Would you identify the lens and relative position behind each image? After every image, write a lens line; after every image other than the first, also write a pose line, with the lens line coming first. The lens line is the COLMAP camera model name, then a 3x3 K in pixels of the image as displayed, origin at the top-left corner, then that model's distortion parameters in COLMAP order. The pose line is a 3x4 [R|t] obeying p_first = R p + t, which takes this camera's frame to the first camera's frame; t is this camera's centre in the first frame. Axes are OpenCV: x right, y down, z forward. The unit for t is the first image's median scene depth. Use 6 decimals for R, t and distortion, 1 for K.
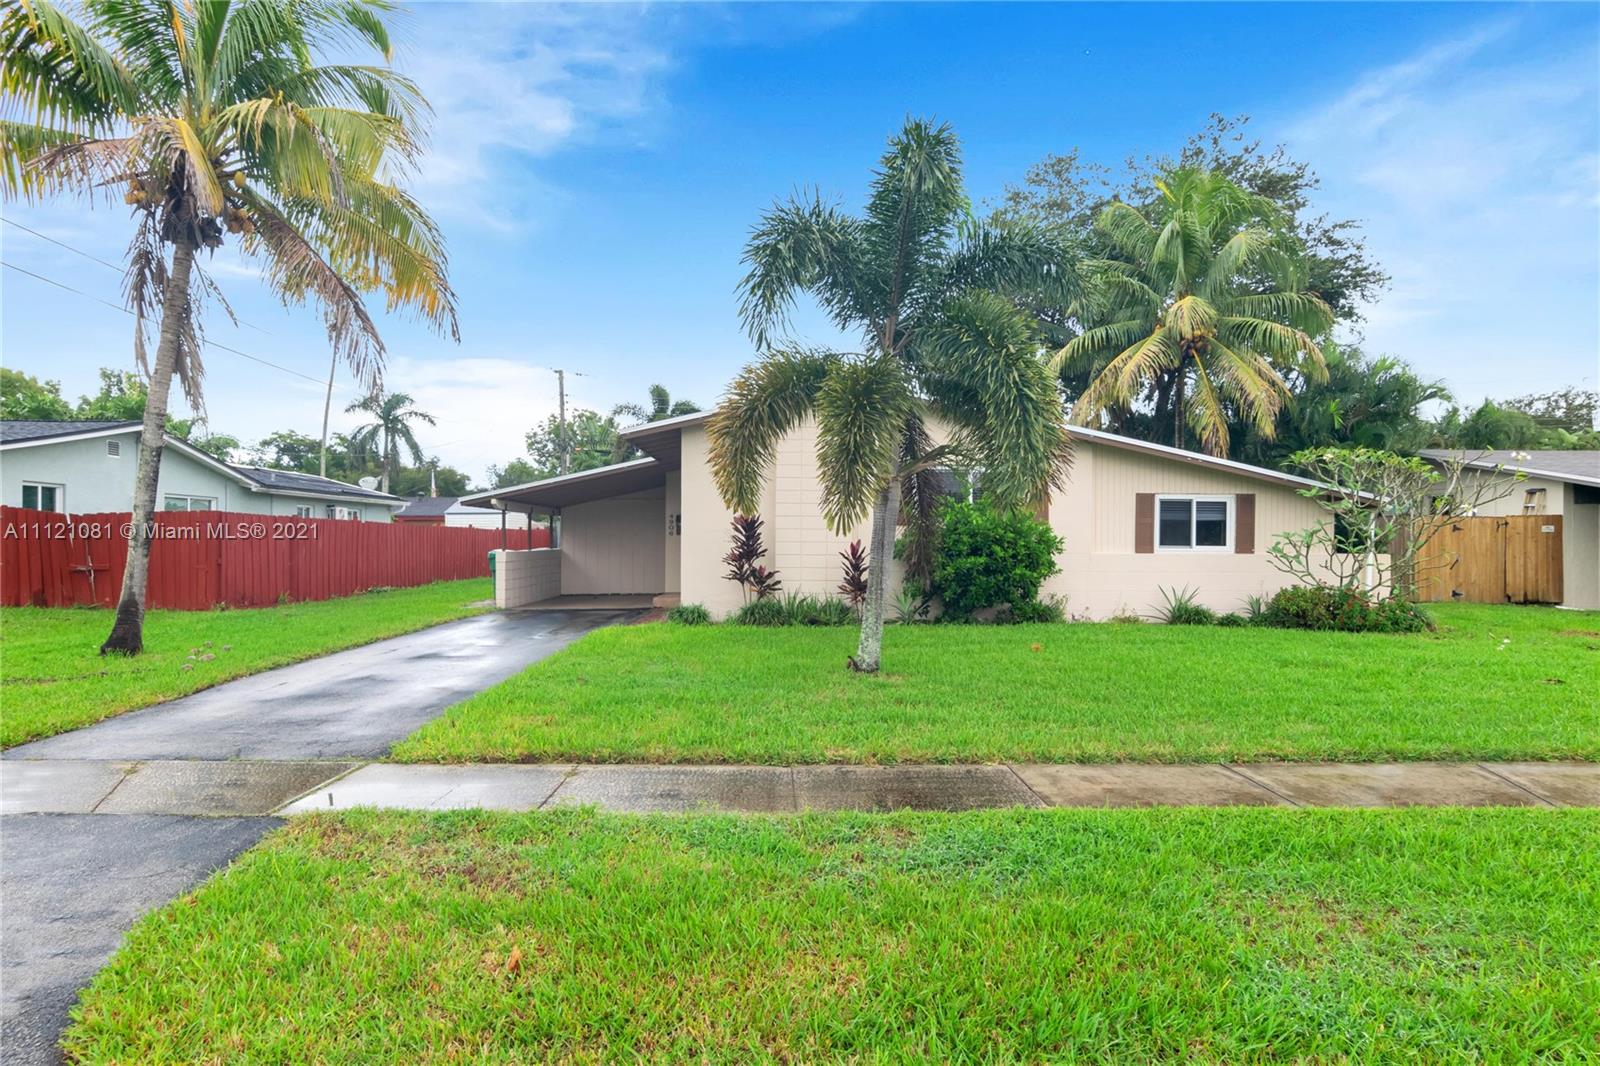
lens RADIAL K [[883.3, 0, 800.0], [0, 883.3, 533.0], [0, 0, 1]] dist [-0.037692, 0.001304]
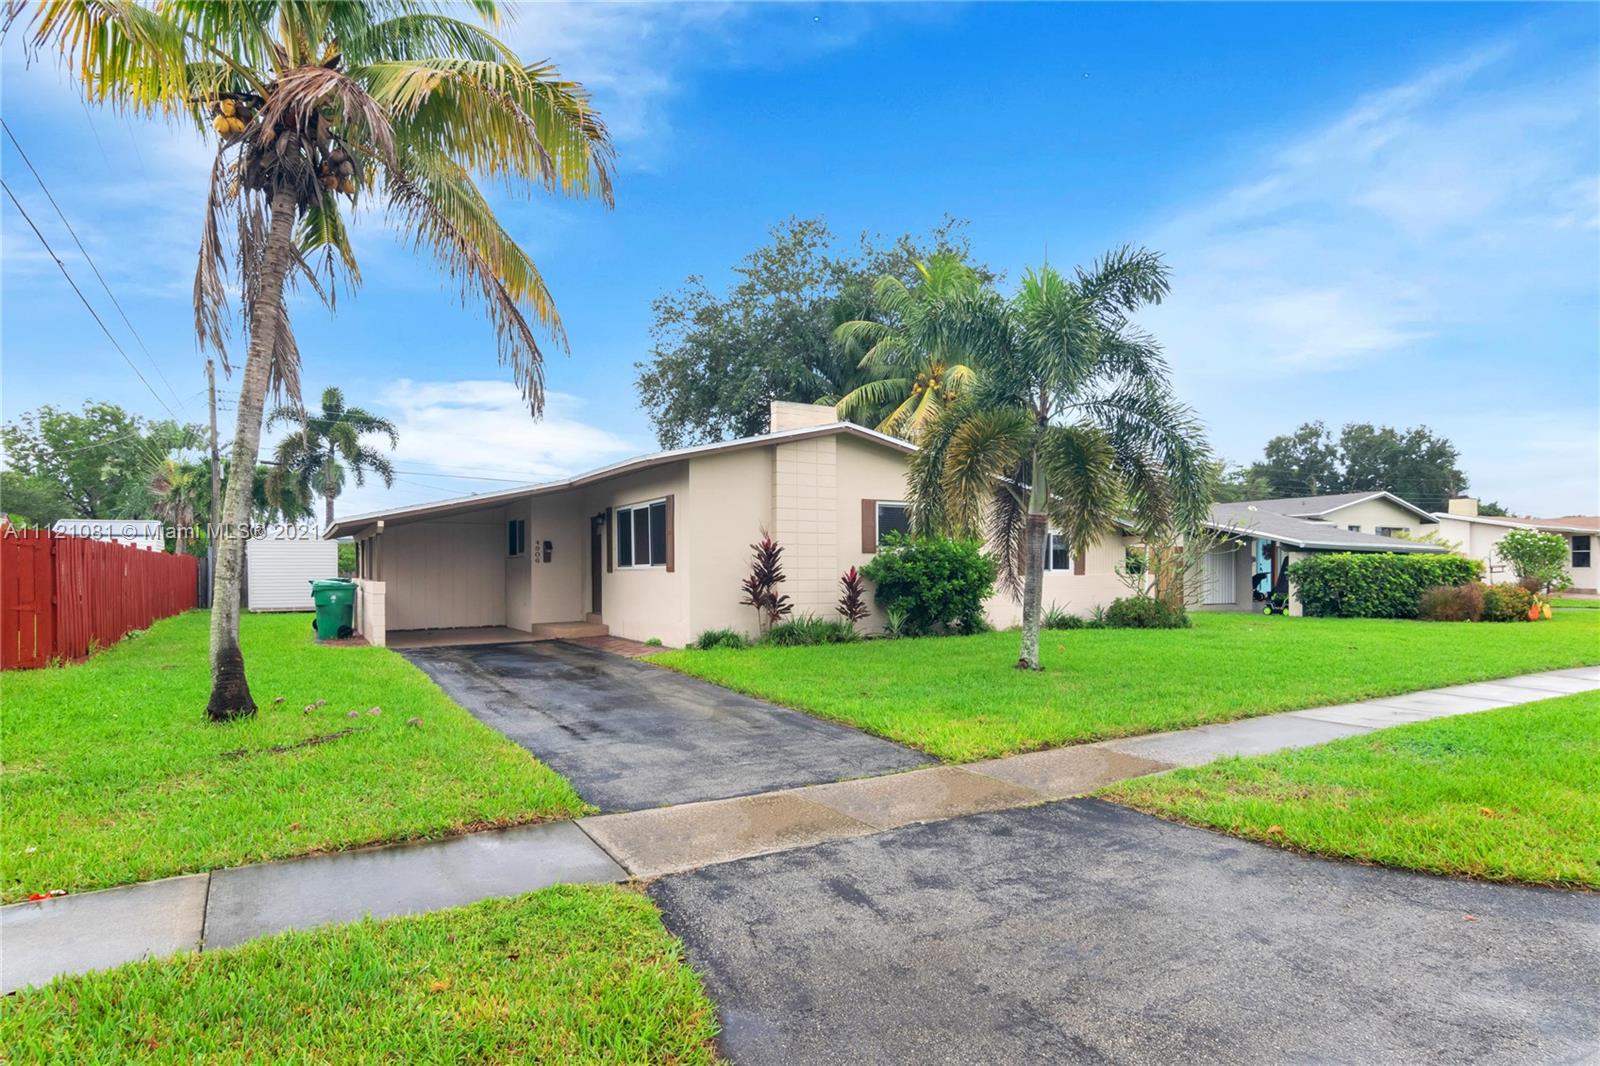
lens RADIAL K [[897.4, 0, 803.1], [0, 897.4, 562.8], [0, 0, 1]] dist [0.002593, 0.000628]
pose [[0.851924, -0.001006, 0.523664, -0.584111], [0.001345, 0.999999, -0.000267, 0.003598], [-0.523663, 0.000932, 0.851925, 0.058429]]
